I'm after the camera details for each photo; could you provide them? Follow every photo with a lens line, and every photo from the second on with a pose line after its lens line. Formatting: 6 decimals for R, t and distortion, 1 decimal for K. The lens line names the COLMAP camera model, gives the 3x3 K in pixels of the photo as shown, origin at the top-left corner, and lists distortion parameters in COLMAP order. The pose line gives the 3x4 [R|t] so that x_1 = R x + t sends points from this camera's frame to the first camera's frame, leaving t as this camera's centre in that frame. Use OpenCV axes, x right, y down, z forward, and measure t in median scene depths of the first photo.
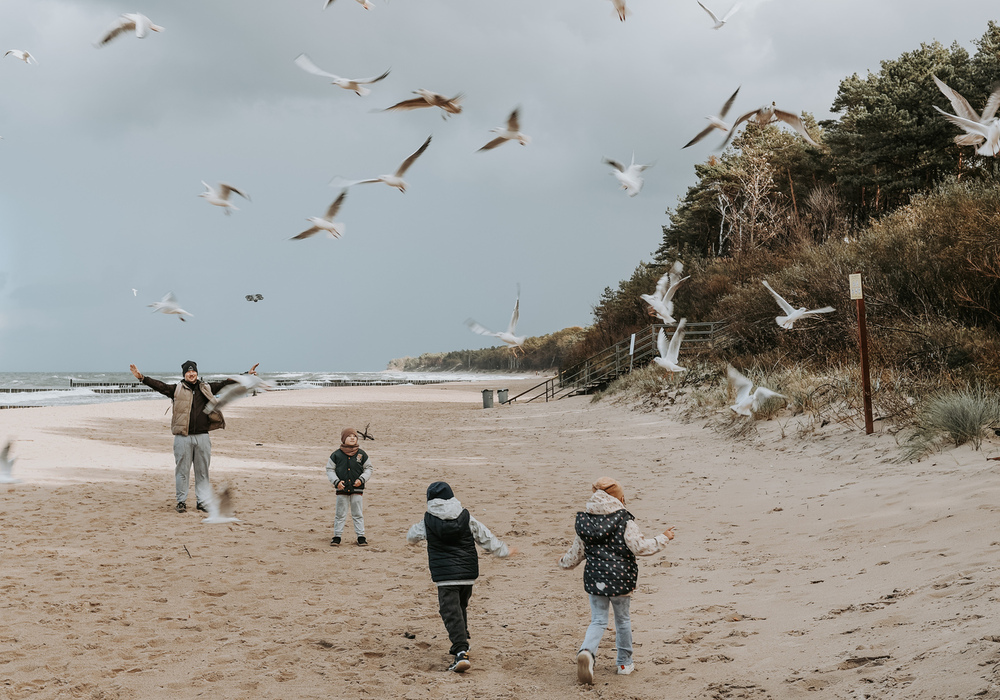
lens RADIAL K [[1446.7, 0, 475.9], [0, 1446.7, 330.8], [0, 0, 1]] dist [-0.000374, -0.035697]
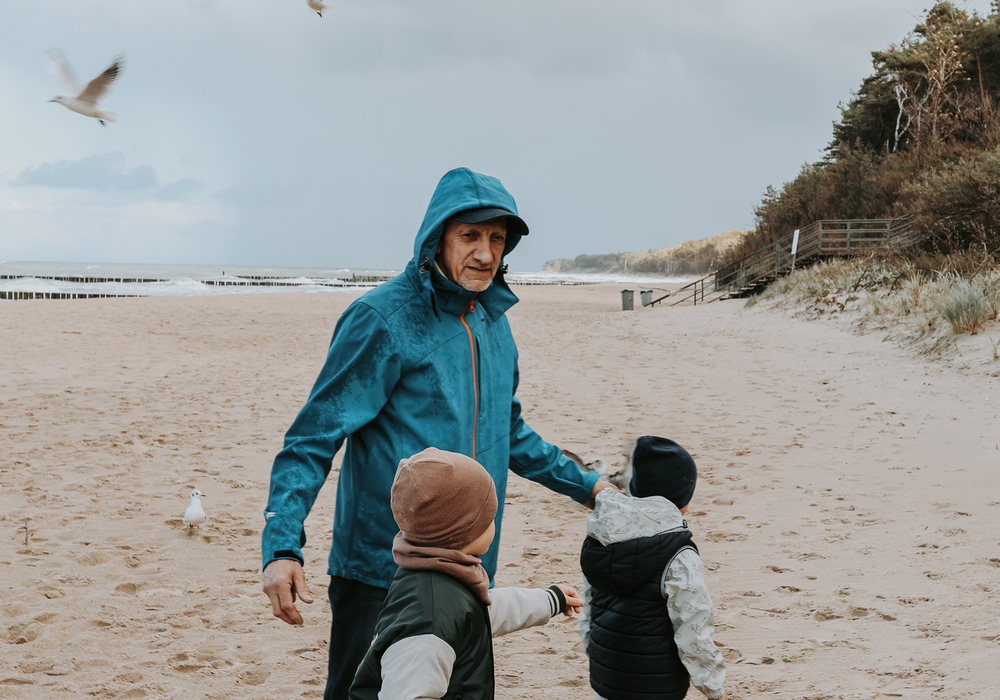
lens RADIAL K [[1419.0, 0, 500.0], [0, 1419.0, 350.0], [0, 0, 1]] dist [-0.001976, -0.026147]
pose [[0.995112, 0.029620, -0.094208, 0.013992], [-0.021839, 0.996345, 0.082579, 0.007835], [0.096309, -0.080118, 0.992122, 0.134594]]
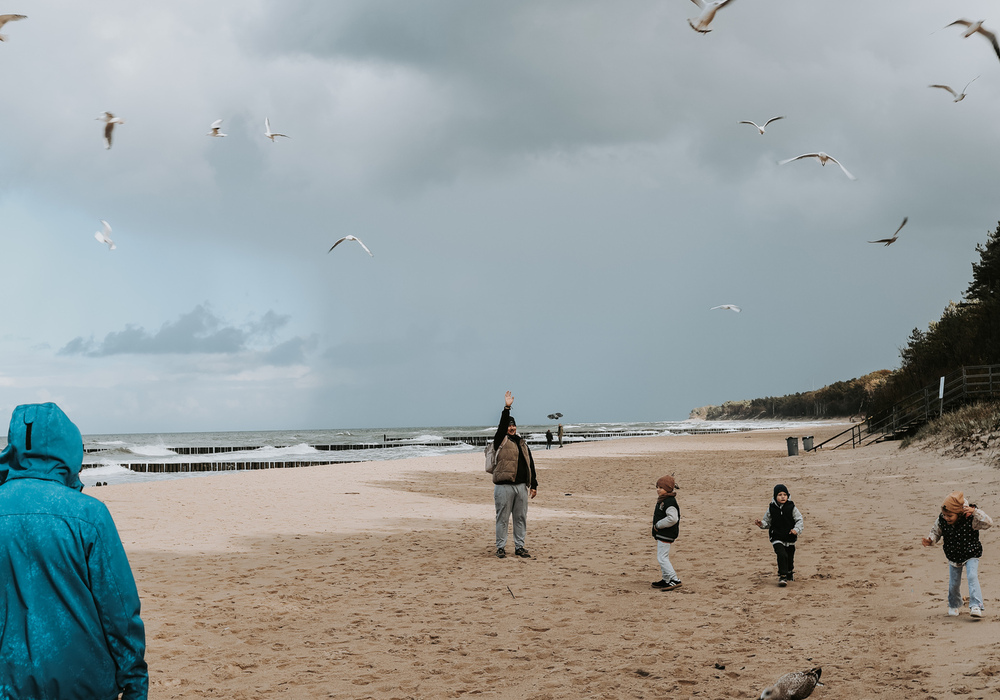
lens RADIAL K [[1446.7, 0, 475.9], [0, 1446.7, 330.8], [0, 0, 1]] dist [-0.000374, -0.035697]
pose [[0.978293, -0.035040, -0.204245, 0.001225], [0.027924, 0.998902, -0.037617, -0.001145], [0.205339, 0.031097, 0.978197, -0.022794]]
